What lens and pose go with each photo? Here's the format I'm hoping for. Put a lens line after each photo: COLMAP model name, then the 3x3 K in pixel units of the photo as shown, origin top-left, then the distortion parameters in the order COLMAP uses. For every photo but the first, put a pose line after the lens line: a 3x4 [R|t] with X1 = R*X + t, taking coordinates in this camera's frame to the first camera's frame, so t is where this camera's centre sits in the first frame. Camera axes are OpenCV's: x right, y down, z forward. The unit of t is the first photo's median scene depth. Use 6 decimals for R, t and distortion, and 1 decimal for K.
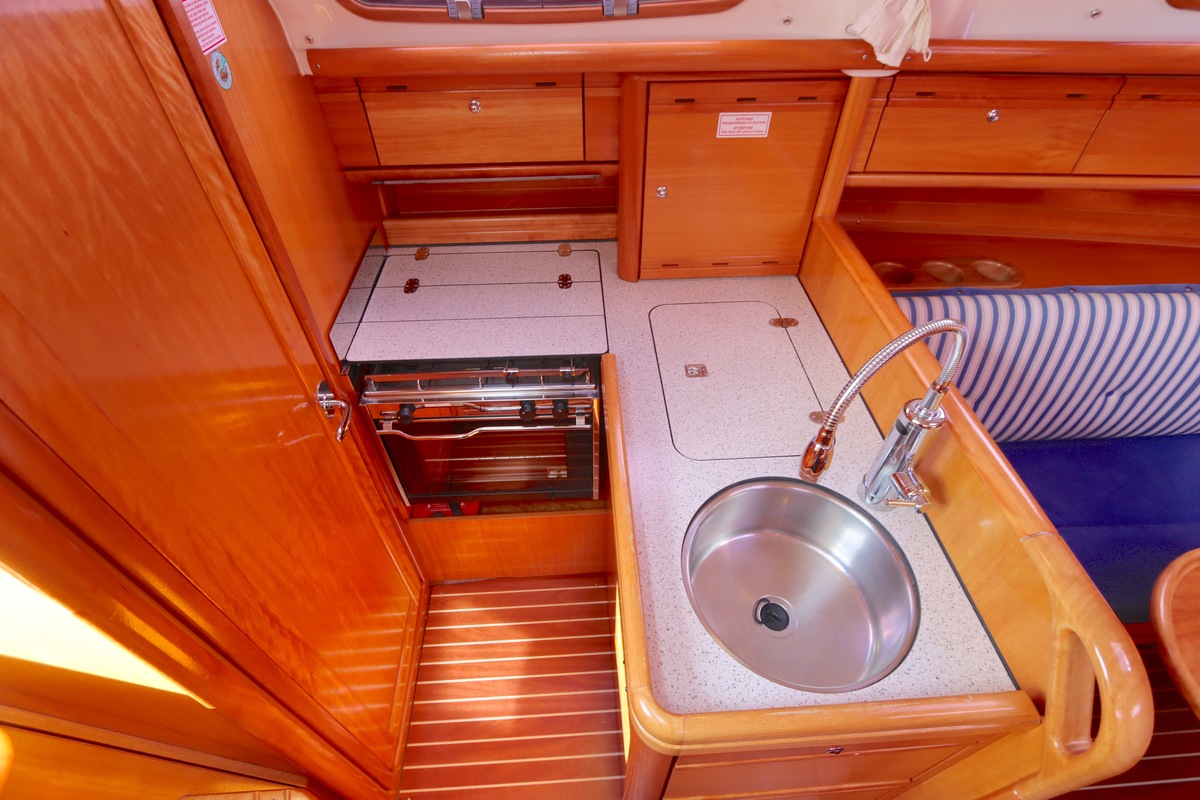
lens RADIAL K [[569.0, 0, 599.2], [0, 569.0, 394.3], [0, 0, 1]] dist [-0.017028, 0.001185]
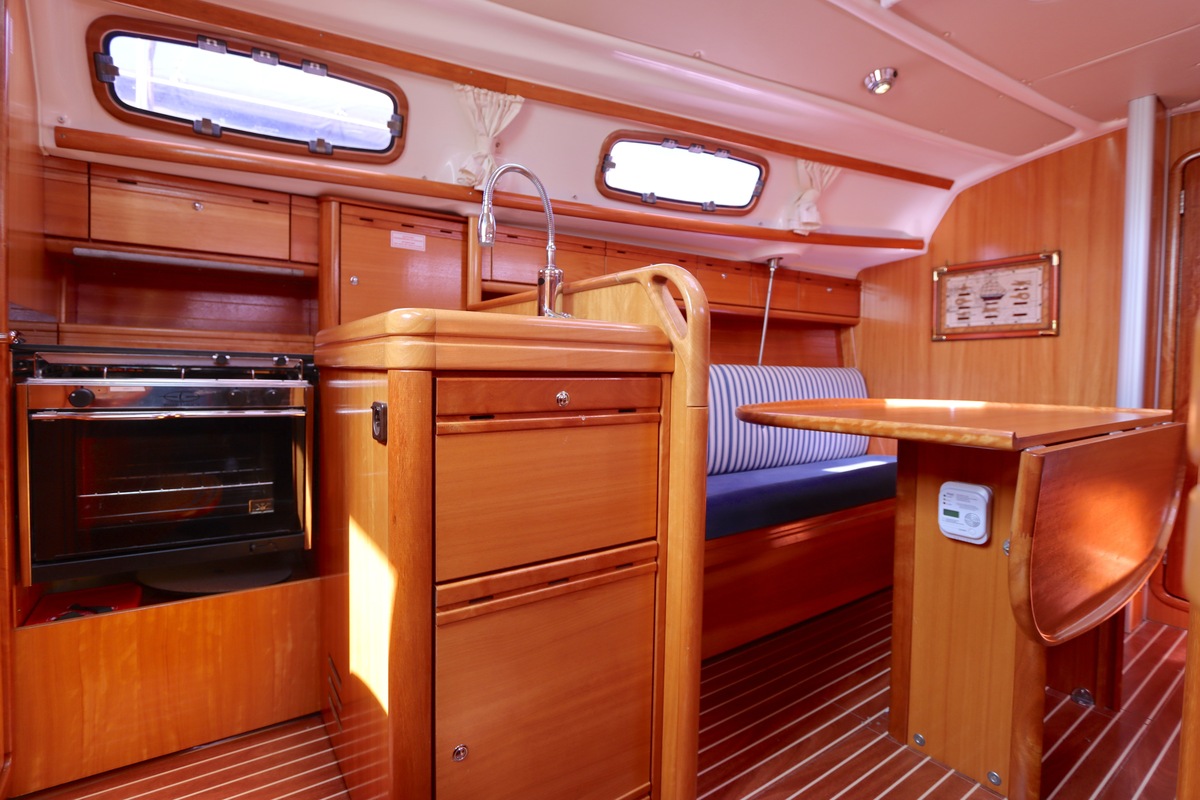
lens RADIAL K [[565.6, 0, 596.3], [0, 565.6, 388.0], [0, 0, 1]] dist [-0.023565, 0.004296]
pose [[0.852607, 0.003750, 0.522540, -0.103749], [0.351566, 0.735702, -0.578916, 0.852019], [-0.386604, 0.677295, 0.625946, 0.112806]]
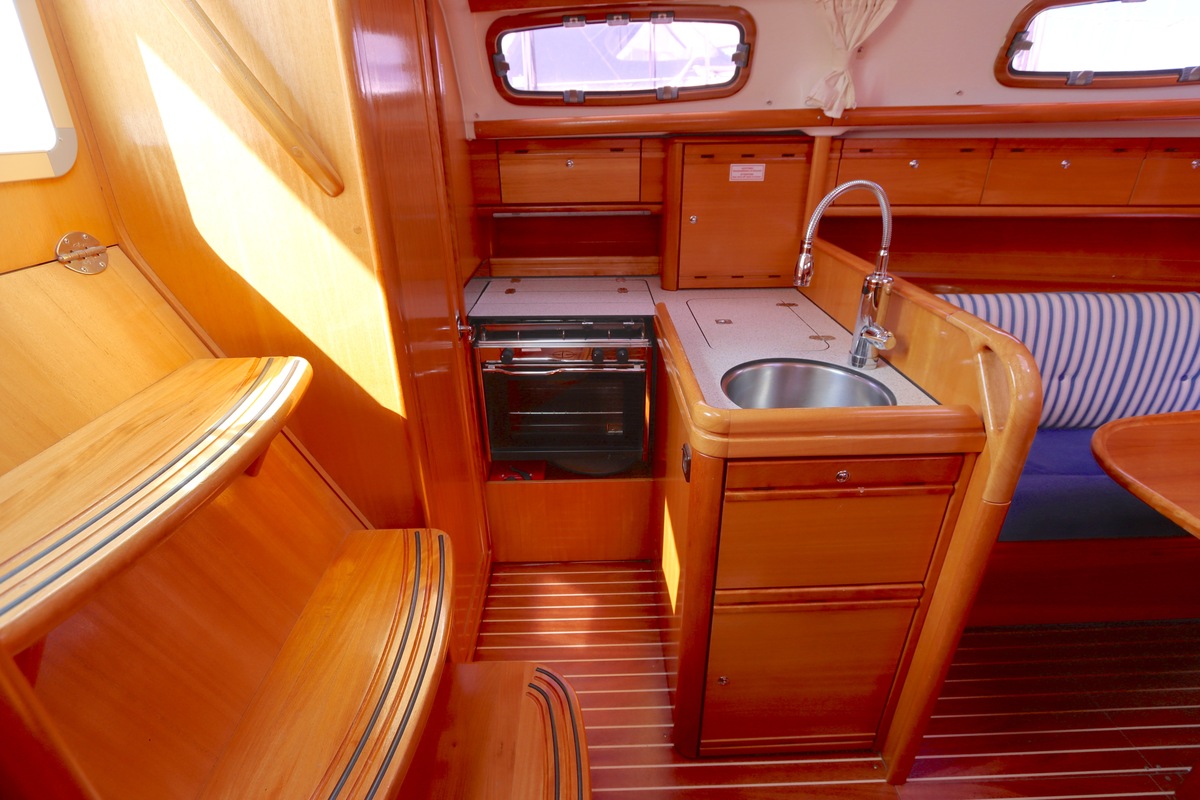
lens RADIAL K [[569.0, 0, 599.2], [0, 569.0, 394.3], [0, 0, 1]] dist [-0.017028, 0.001185]
pose [[0.999221, 0.010068, -0.038150, -0.072944], [-0.022207, 0.942716, -0.332857, 0.574053], [0.032614, 0.333445, 0.942205, -0.231590]]
